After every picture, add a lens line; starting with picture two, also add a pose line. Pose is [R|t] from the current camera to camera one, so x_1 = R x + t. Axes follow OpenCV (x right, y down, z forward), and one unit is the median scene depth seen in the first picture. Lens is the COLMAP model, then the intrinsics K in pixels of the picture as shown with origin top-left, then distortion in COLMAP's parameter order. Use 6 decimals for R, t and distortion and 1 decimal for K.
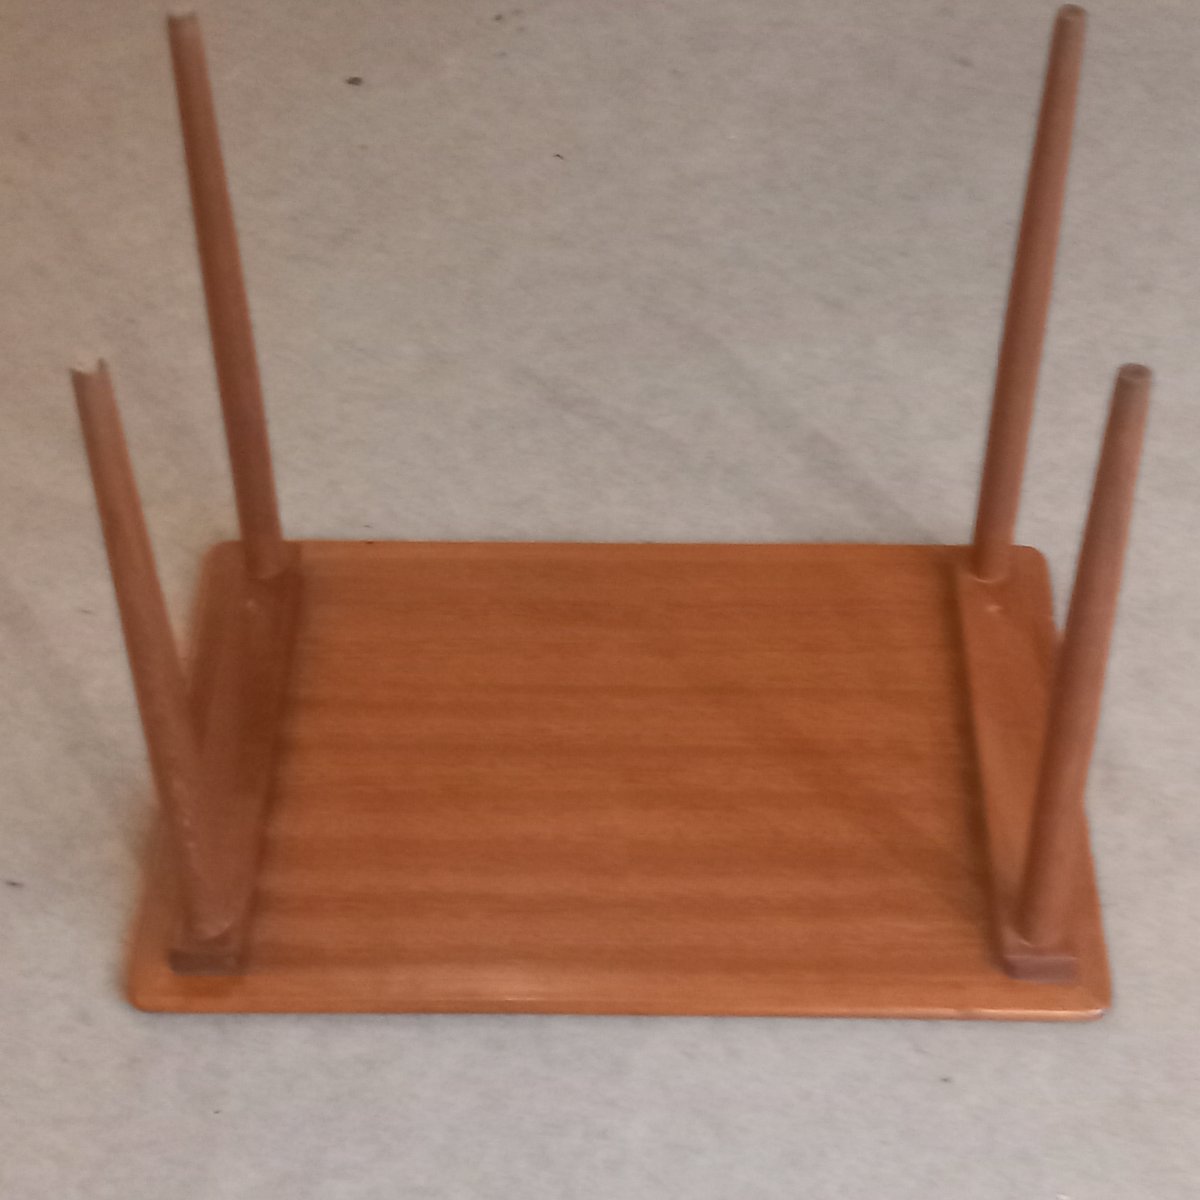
lens RADIAL K [[2431.8, 0, 590.3], [0, 2431.8, 592.3], [0, 0, 1]] dist [0.152877, 0.000000]
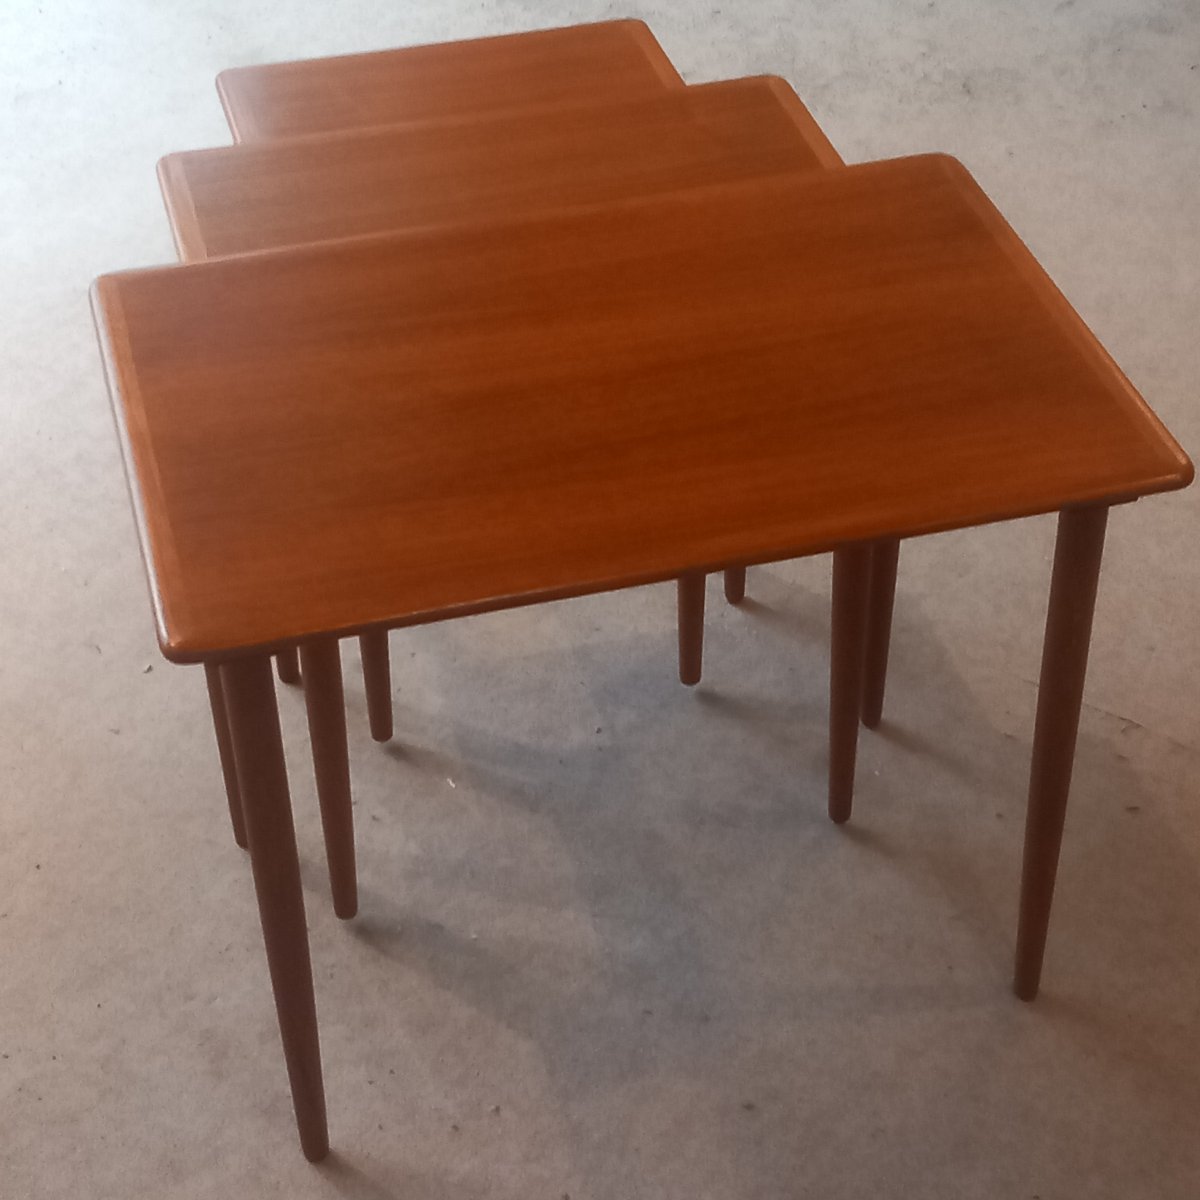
lens RADIAL K [[2431.8, 0, 605.7], [0, 2431.8, 604.5], [0, 0, 1]] dist [0.152877, 0.000000]
pose [[-0.972419, 0.165448, -0.164401, 0.165657], [-0.152192, 0.084037, 0.984772, -0.868132], [0.176744, 0.982632, -0.056540, 0.783182]]
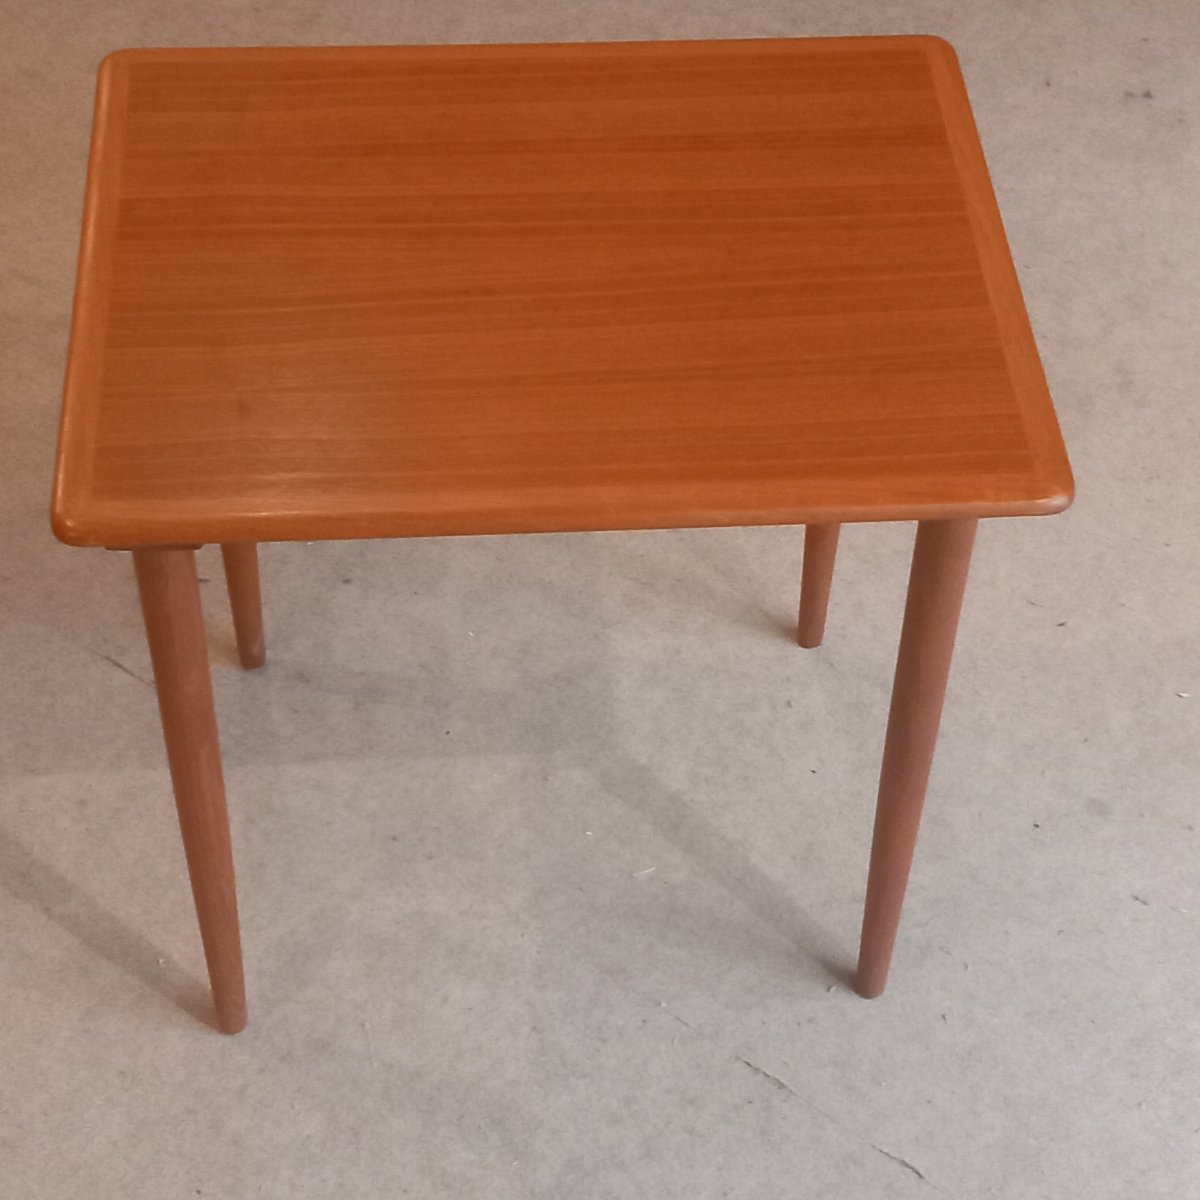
lens RADIAL K [[2431.8, 0, 600.3], [0, 2431.8, 598.3], [0, 0, 1]] dist [0.152877, 0.000000]
pose [[0.978116, -0.125440, 0.165995, -0.203767], [0.124155, 0.992097, 0.018141, 0.109330], [-0.166959, 0.002865, 0.985960, -0.080499]]
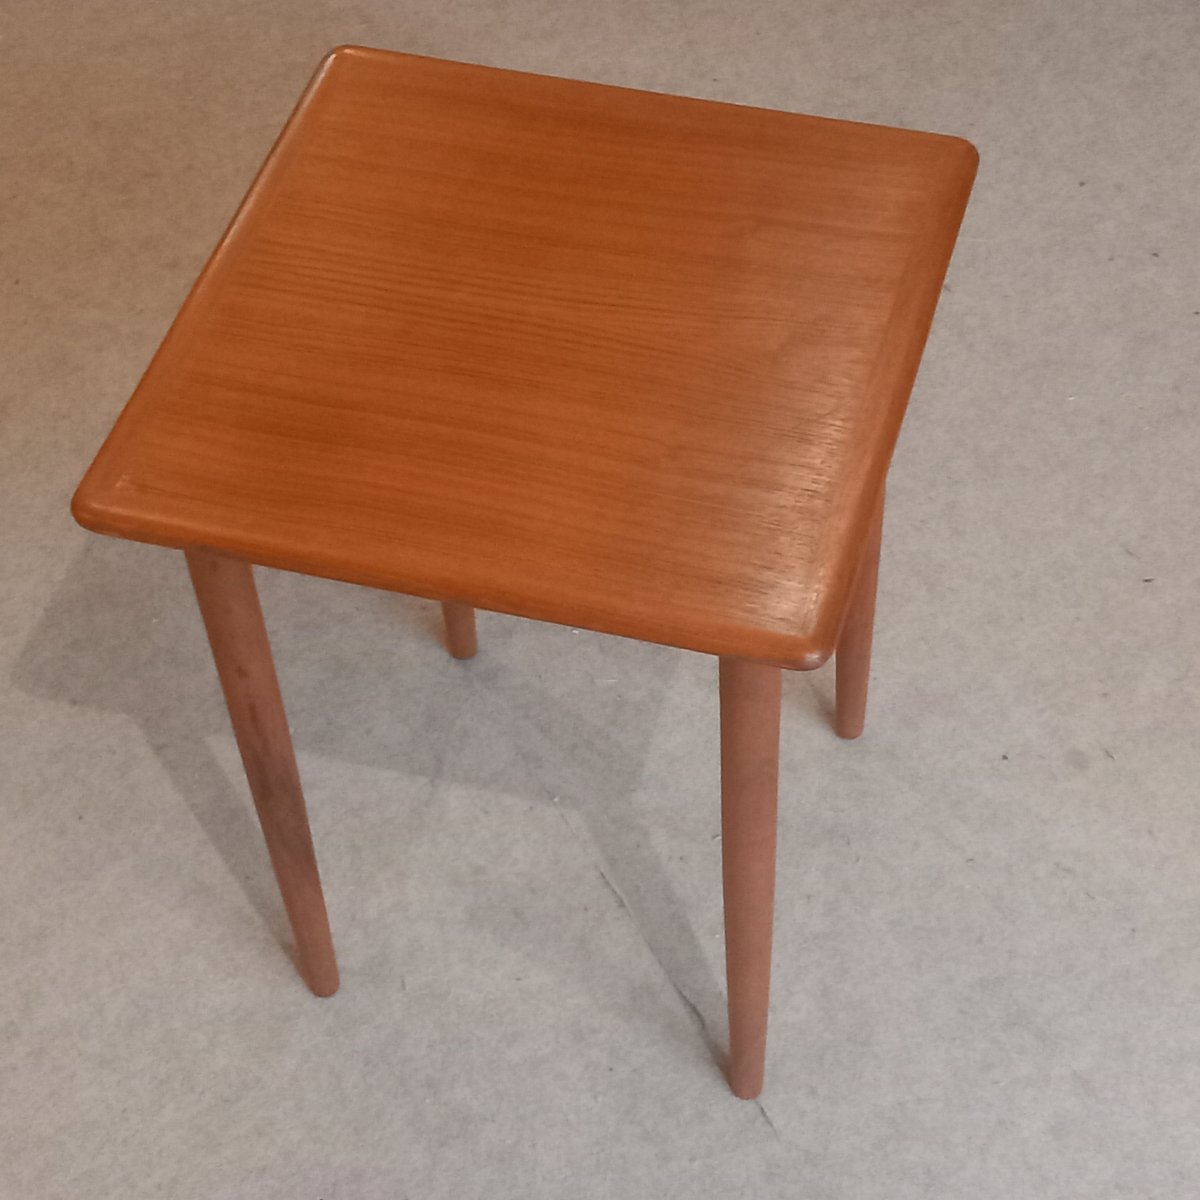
lens RADIAL K [[2431.8, 0, 597.7], [0, 2431.8, 600.7], [0, 0, 1]] dist [0.152877, 0.000000]
pose [[0.976464, 0.156640, -0.148265, 0.054242], [-0.150107, 0.987175, 0.054348, 0.145930], [0.154877, -0.030813, 0.987453, -0.095179]]
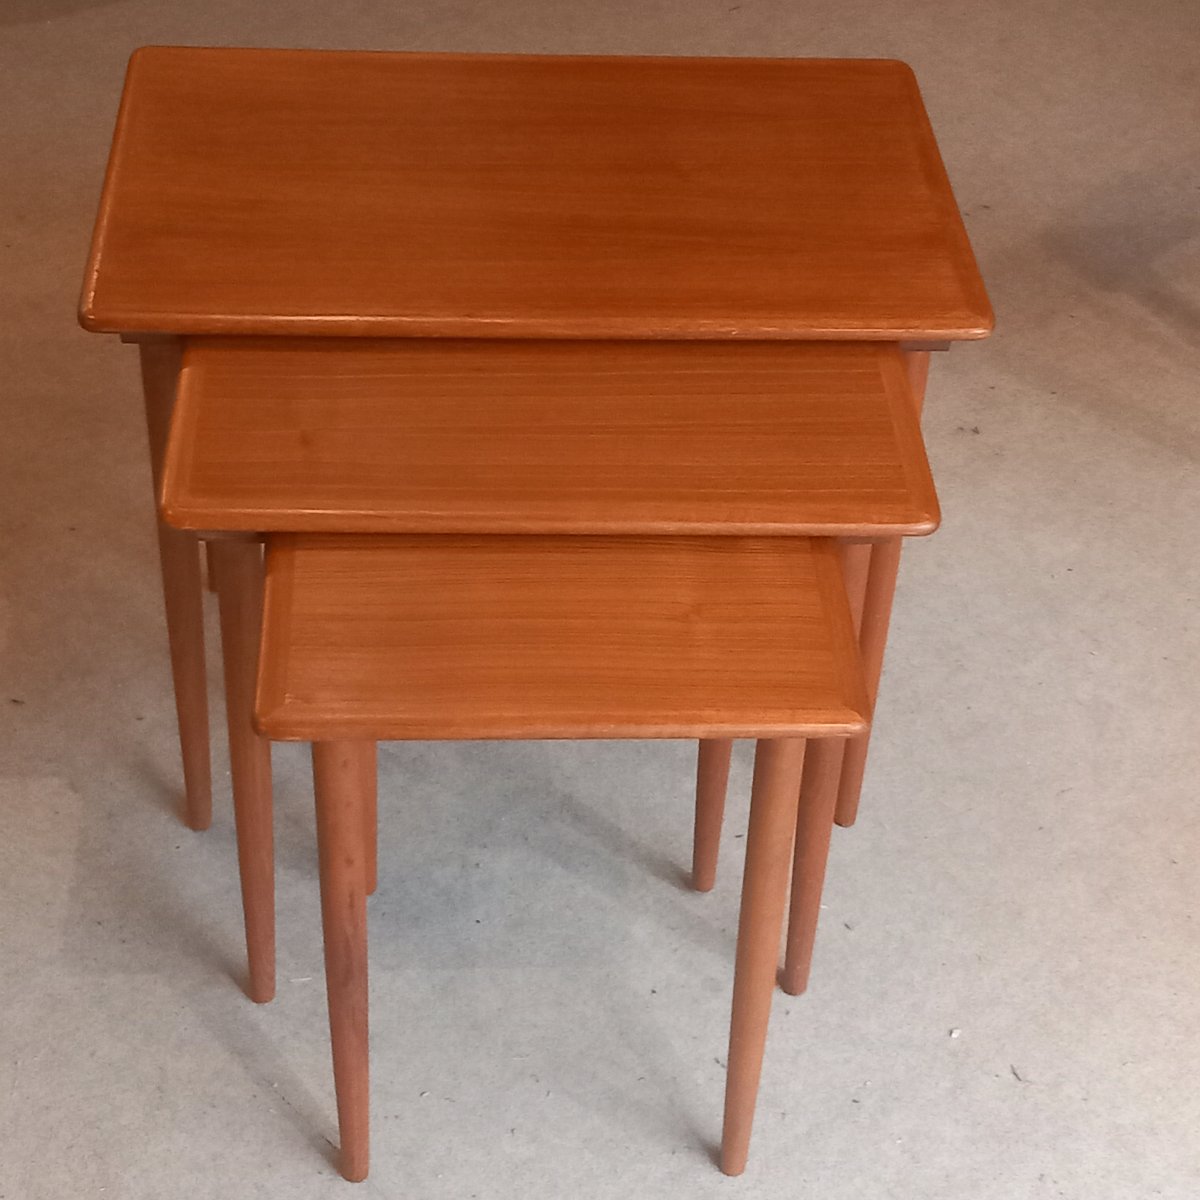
lens RADIAL K [[2431.8, 0, 604.3], [0, 2431.8, 601.5], [0, 0, 1]] dist [0.152877, 0.000000]
pose [[0.998092, 0.026542, 0.055757, -0.002290], [-0.017854, 0.988386, -0.150910, 0.214889], [-0.059115, 0.149627, 0.986974, -0.236378]]
